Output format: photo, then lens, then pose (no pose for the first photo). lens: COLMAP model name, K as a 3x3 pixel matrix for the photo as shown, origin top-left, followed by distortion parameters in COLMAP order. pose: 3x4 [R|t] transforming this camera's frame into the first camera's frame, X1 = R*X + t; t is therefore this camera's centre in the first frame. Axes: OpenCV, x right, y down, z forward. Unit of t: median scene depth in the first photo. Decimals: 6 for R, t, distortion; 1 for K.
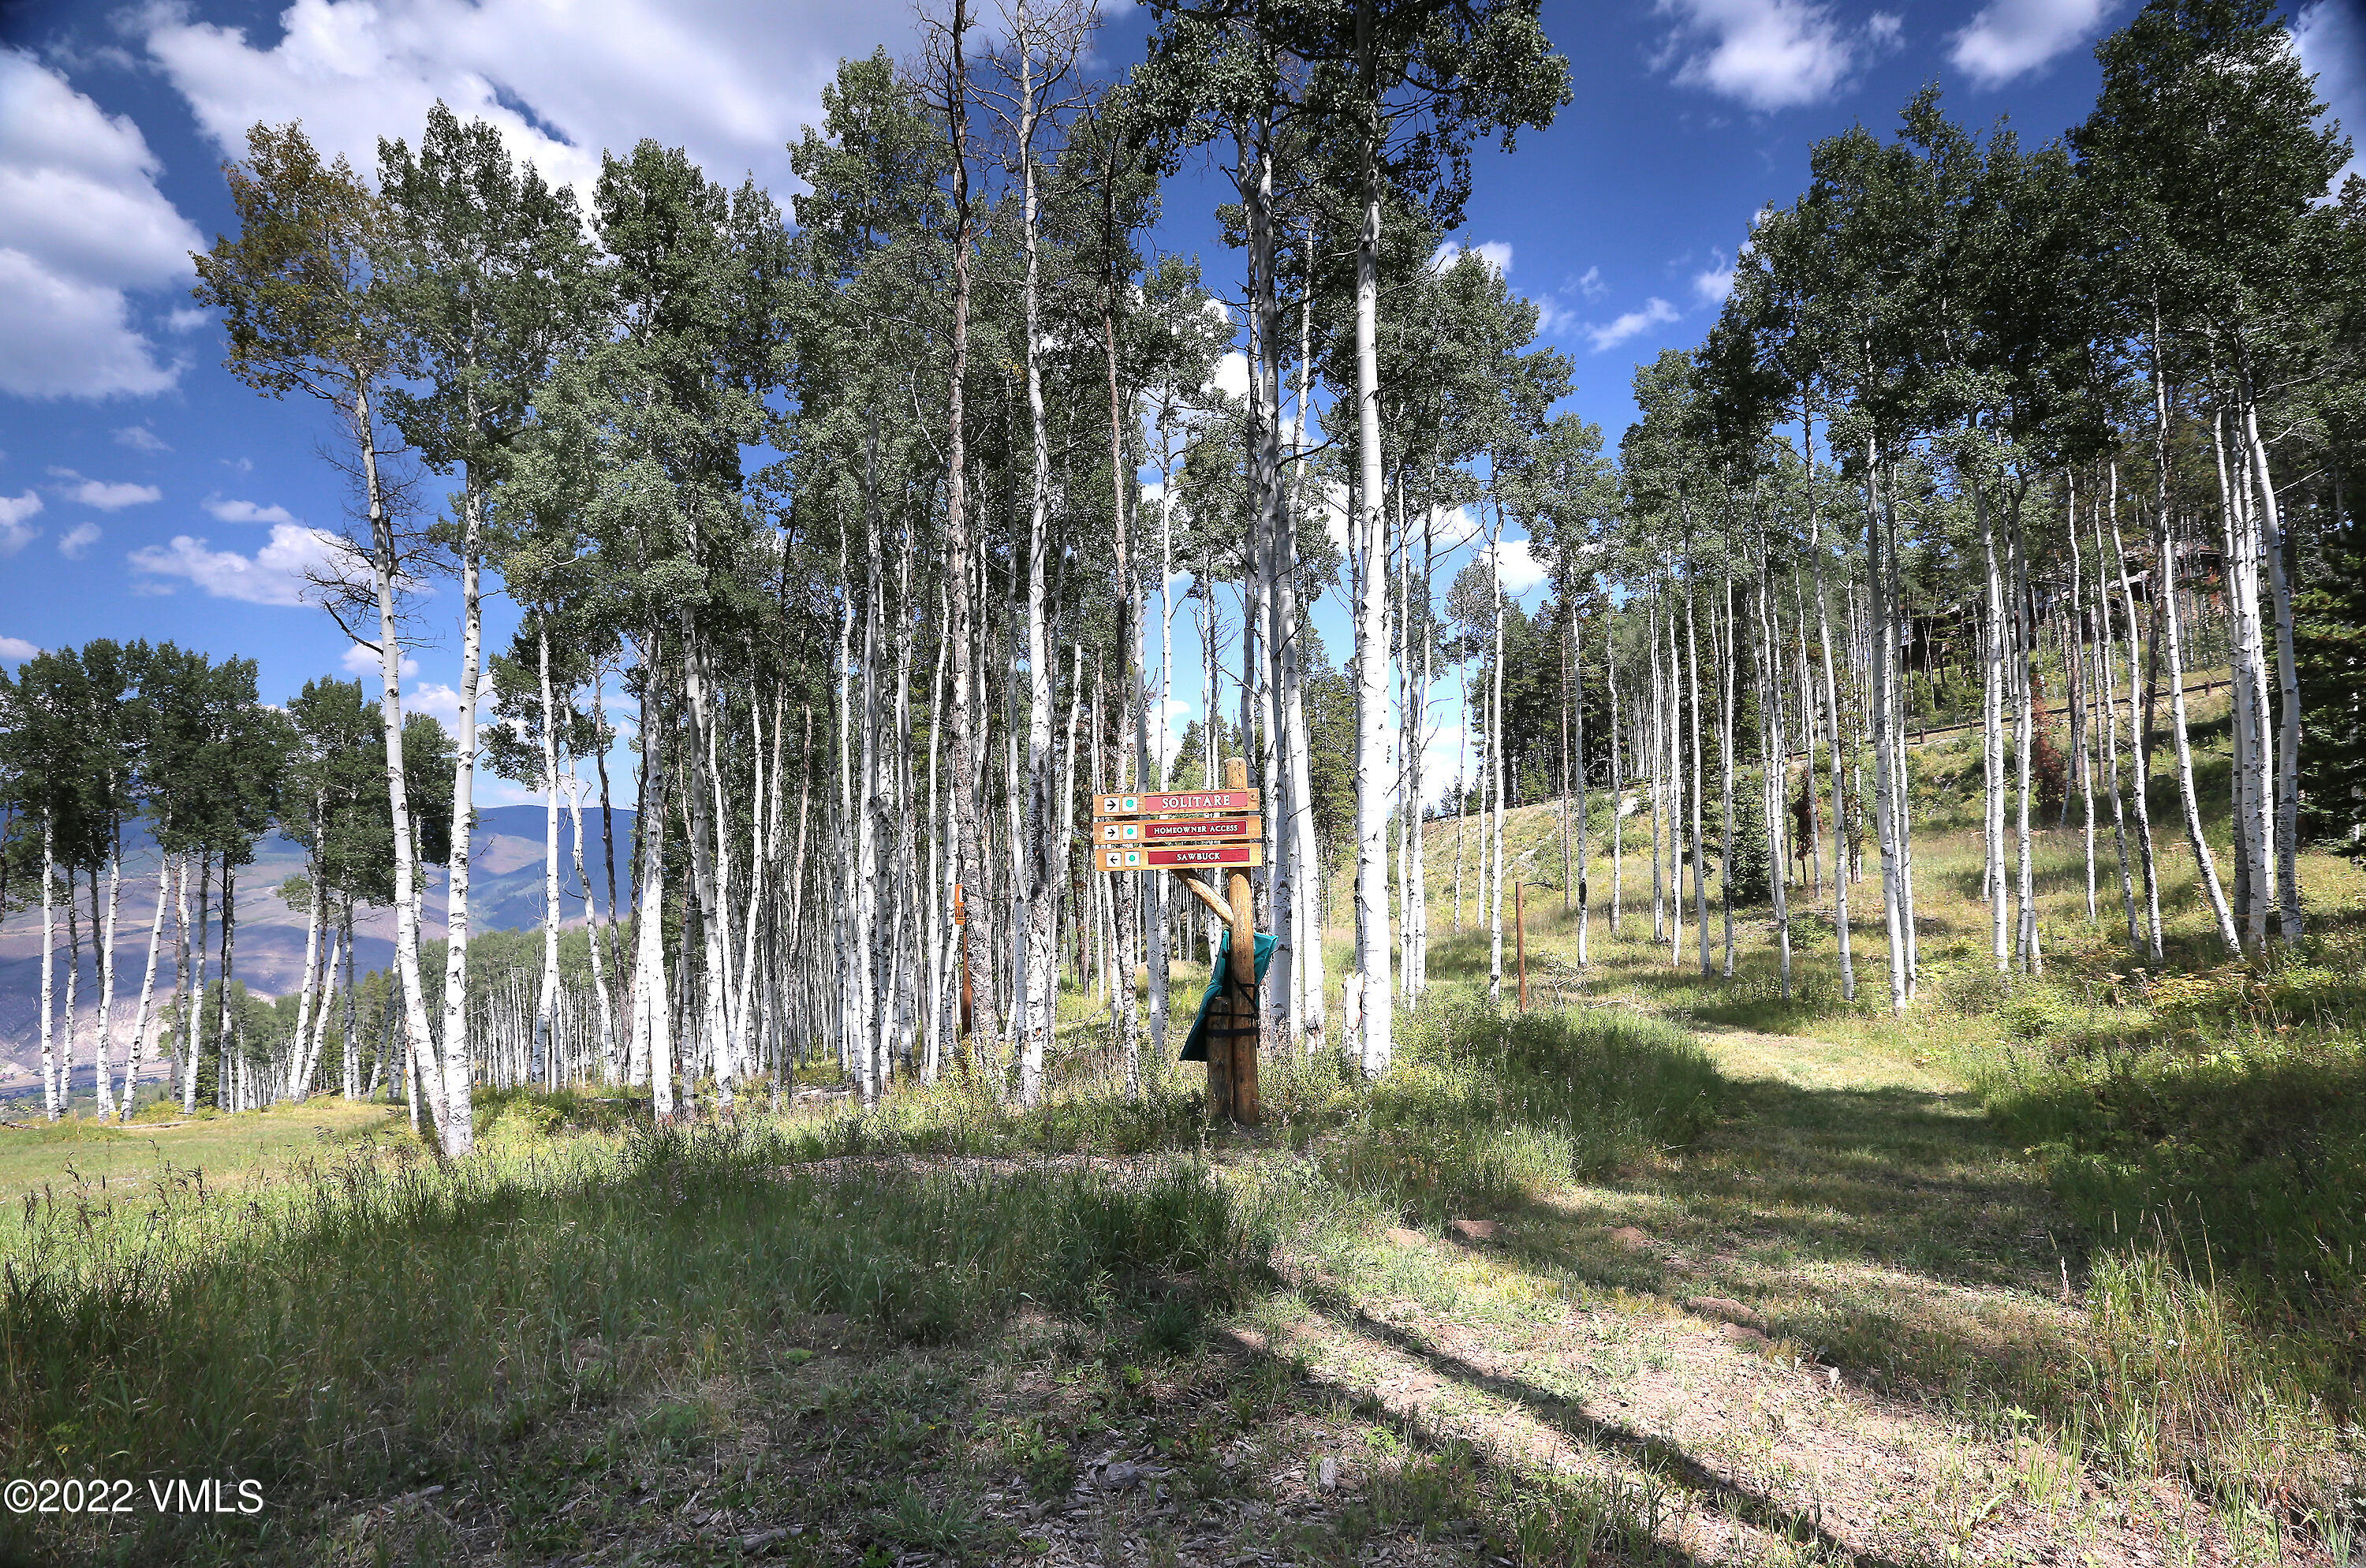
lens RADIAL K [[1177.9, 0, 1234.2], [0, 1177.9, 821.8], [0, 0, 1]] dist [-0.080893, 0.030600]
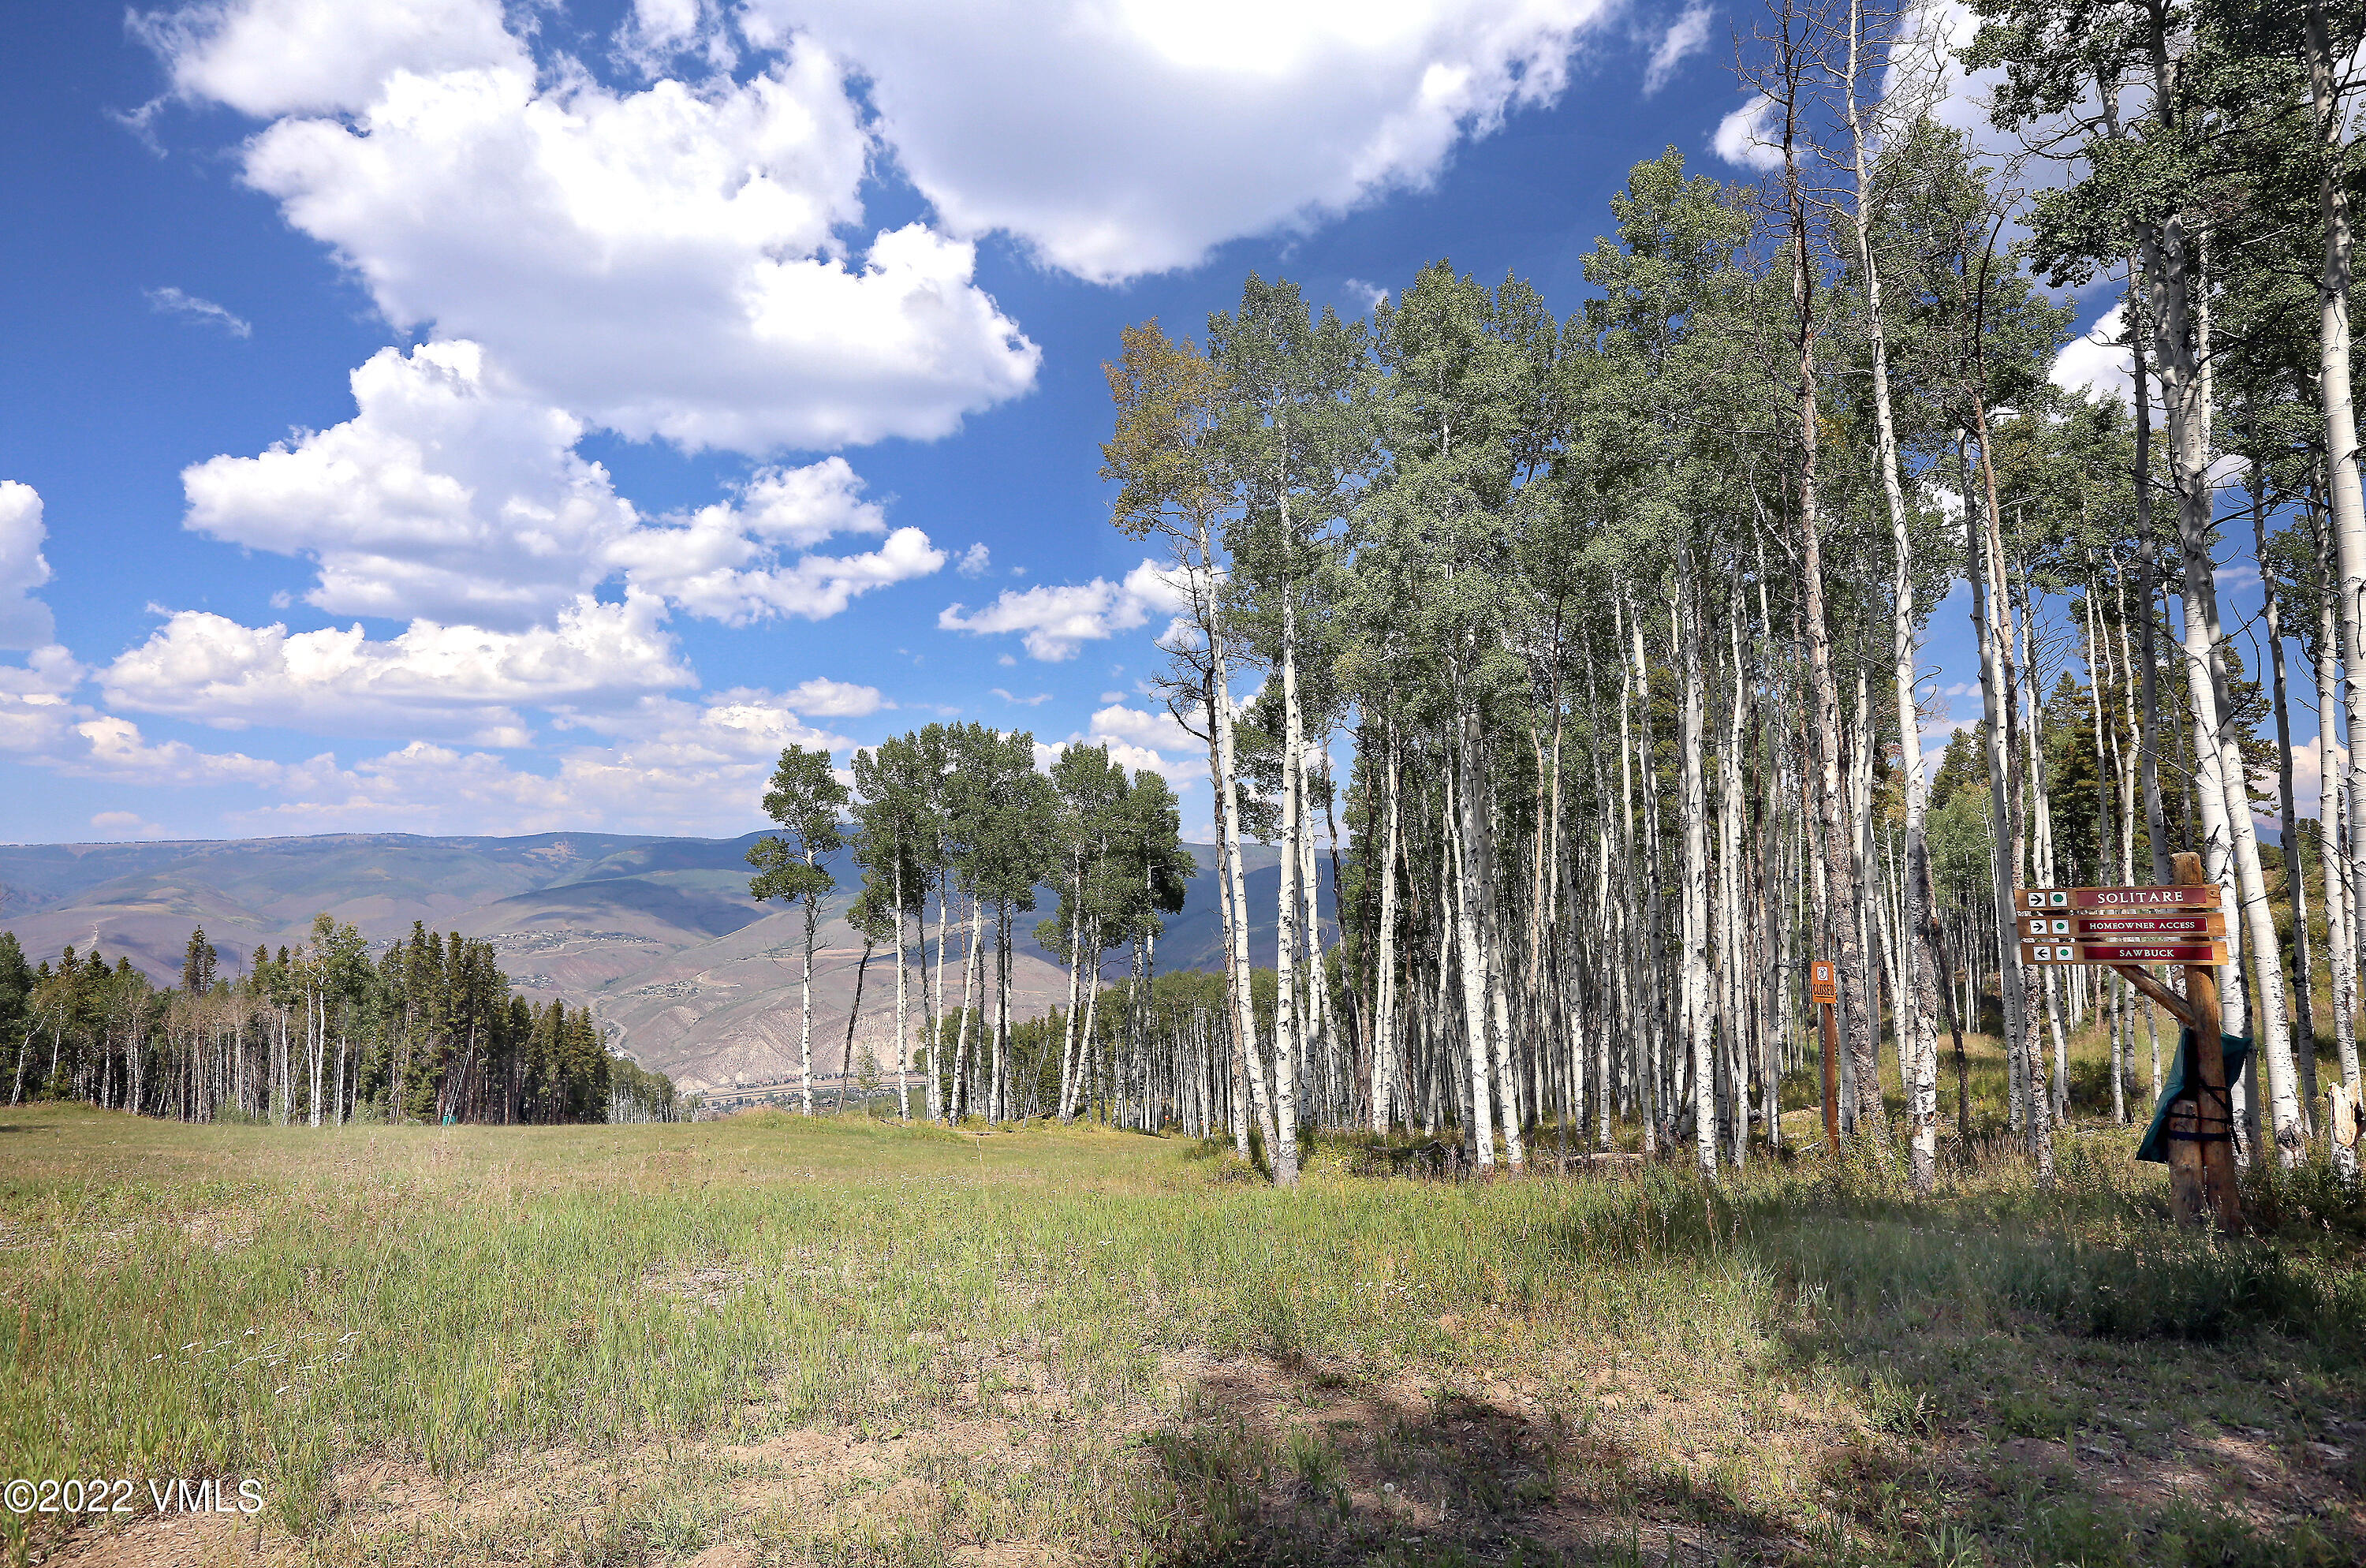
lens RADIAL K [[1337.6, 0, 1183.0], [0, 1337.6, 784.0], [0, 0, 1]] dist [0.000198, 0.000255]
pose [[0.849569, -0.039350, -0.526008, -0.048523], [0.010410, 0.998270, -0.057866, -0.022612], [0.527375, 0.043685, 0.848509, -0.158243]]
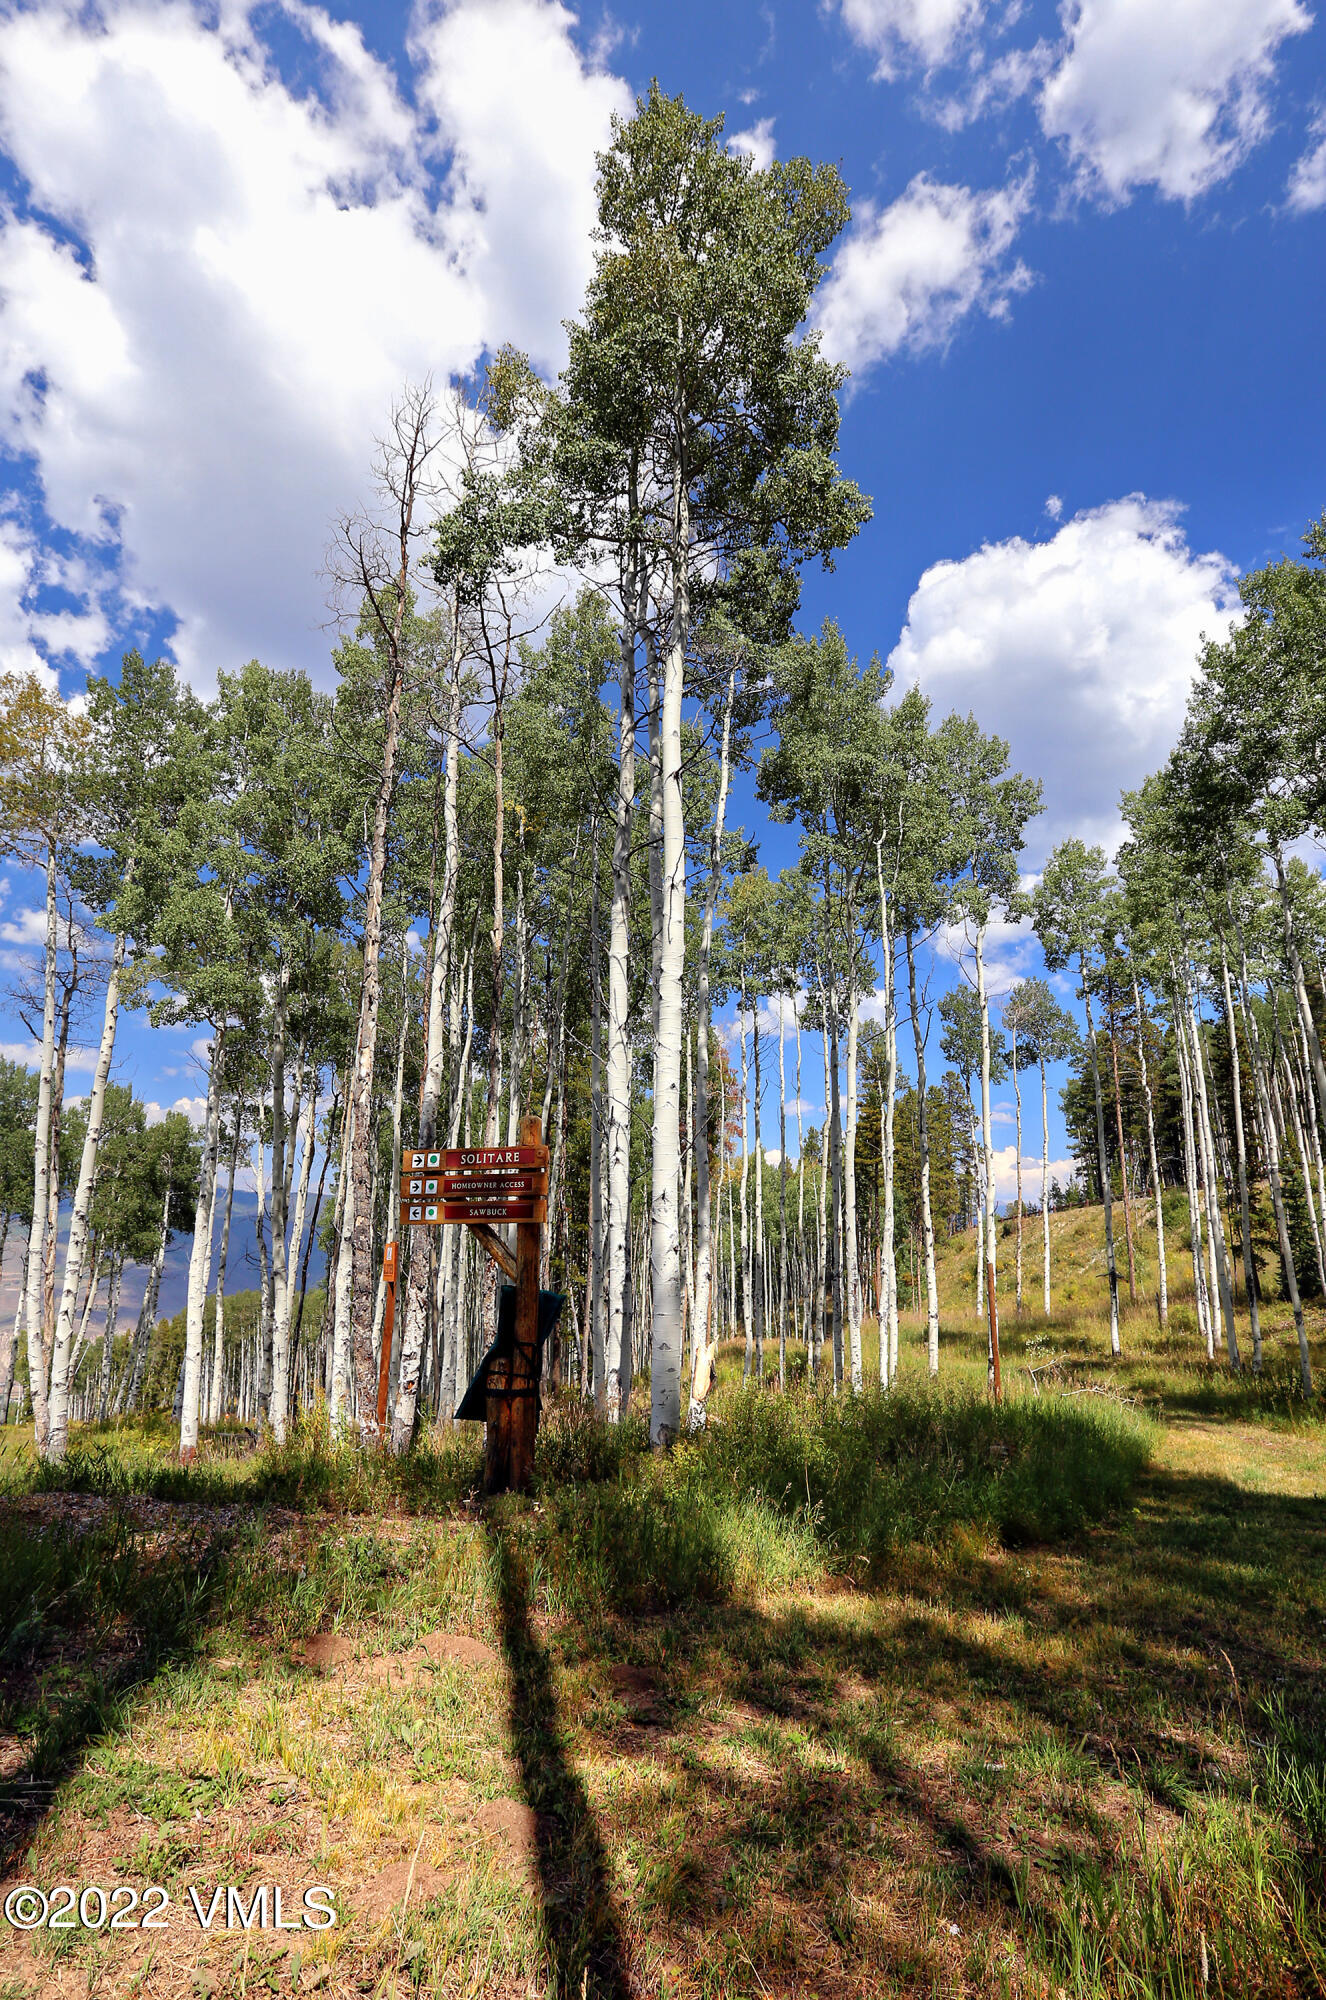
lens RADIAL K [[995.7, 0, 663.0], [0, 995.7, 1000.0], [0, 0, 1]] dist [-0.080893, 0.030600]
pose [[0.979831, -0.023150, -0.198484, 0.118858], [-0.019926, 0.976998, -0.212315, 0.011840], [0.198834, 0.211988, 0.956831, 0.067742]]
